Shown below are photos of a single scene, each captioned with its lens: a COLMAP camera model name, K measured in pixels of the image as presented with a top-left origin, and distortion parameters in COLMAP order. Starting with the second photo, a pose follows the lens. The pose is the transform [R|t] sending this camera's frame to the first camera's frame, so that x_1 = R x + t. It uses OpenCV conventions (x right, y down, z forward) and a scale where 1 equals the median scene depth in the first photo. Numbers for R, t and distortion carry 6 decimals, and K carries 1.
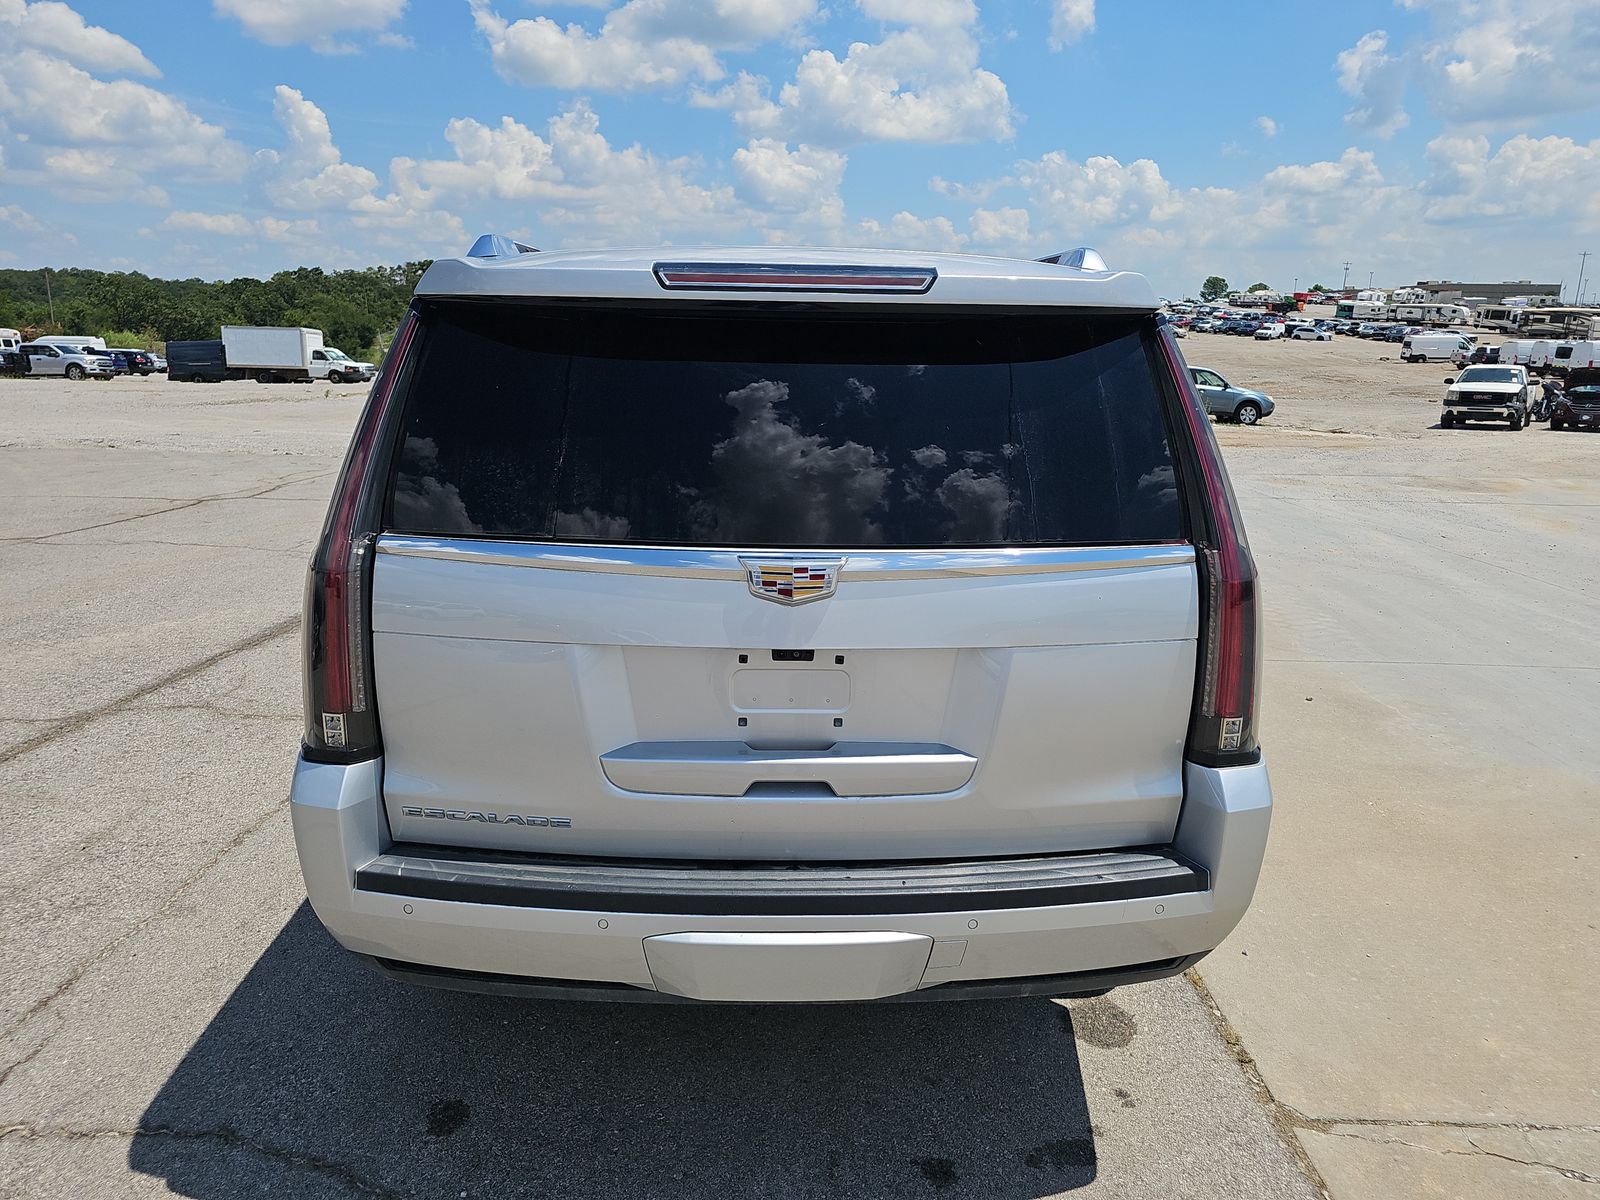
lens RADIAL K [[1065.5, 0, 795.6], [0, 1065.5, 595.2], [0, 0, 1]] dist [0.006791, -0.007515]
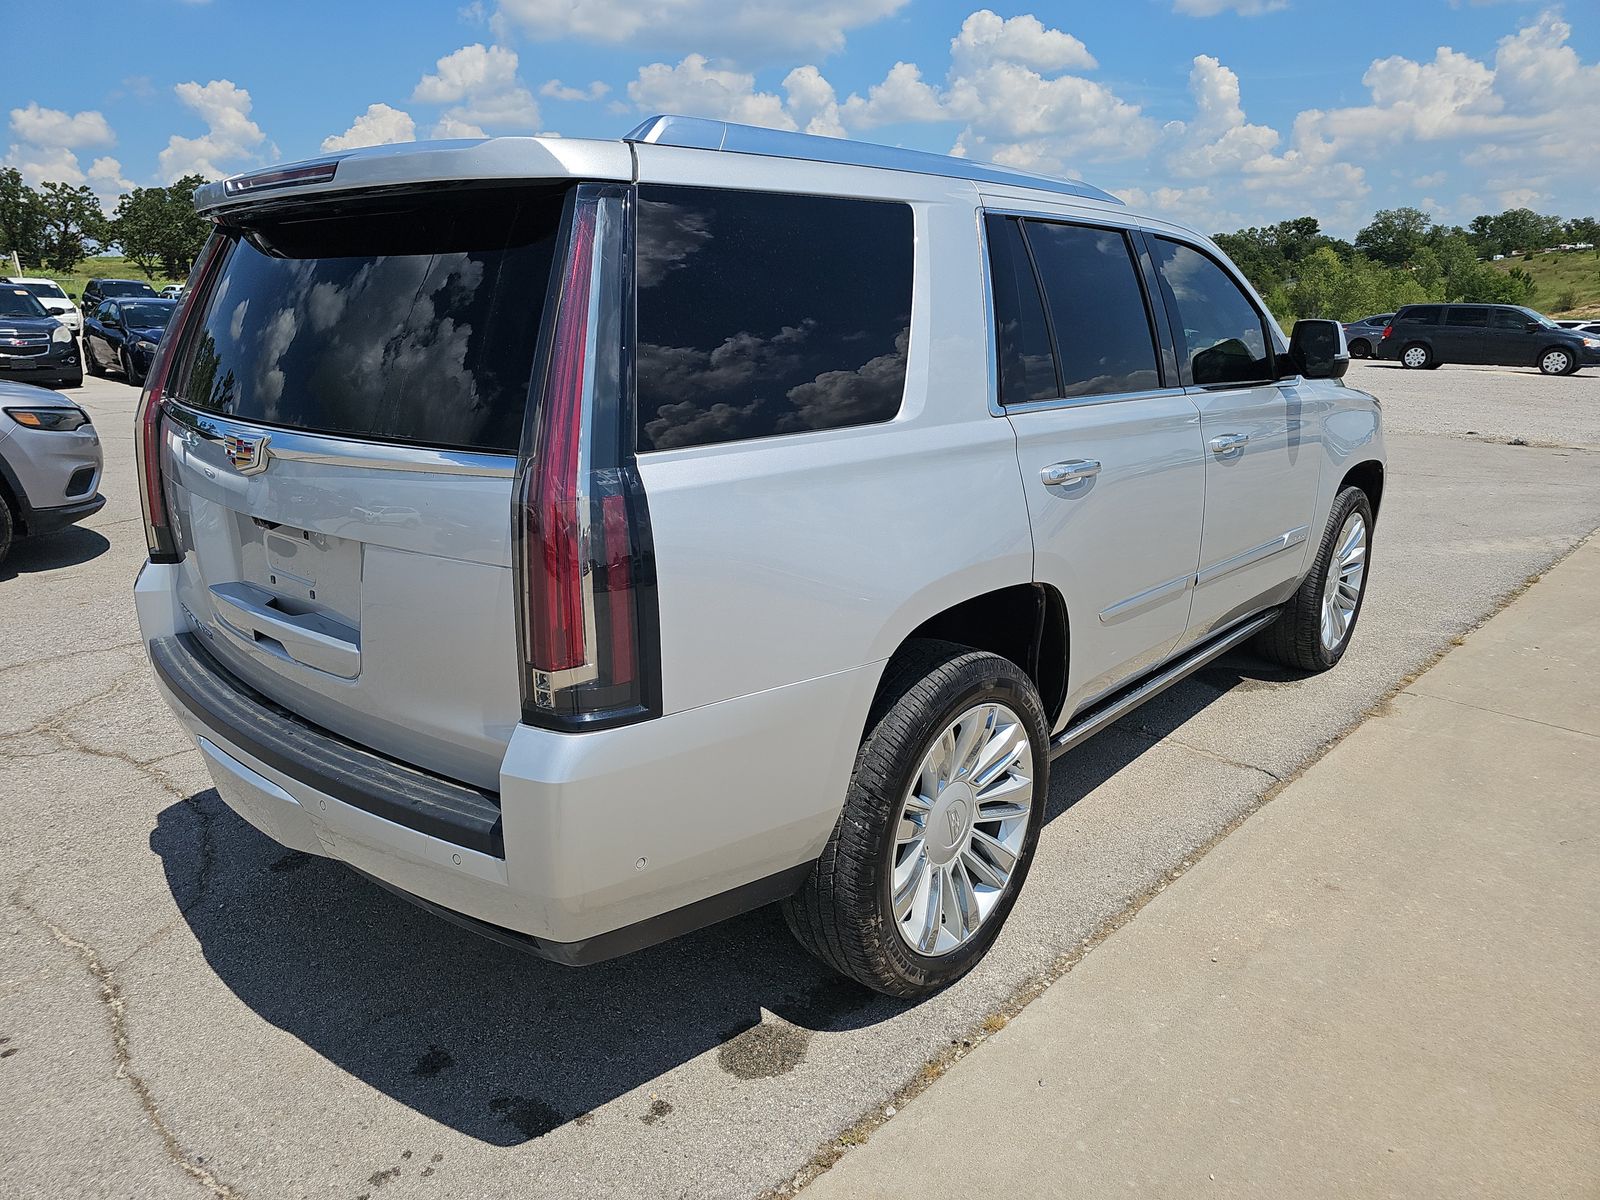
lens RADIAL K [[1065.5, 0, 805.5], [0, 1065.5, 596.3], [0, 0, 1]] dist [0.006791, -0.007515]
pose [[0.722891, 0.161607, -0.671798, 0.715714], [-0.140867, 0.986314, 0.085686, -0.024207], [0.676451, 0.032692, 0.735762, 0.343936]]
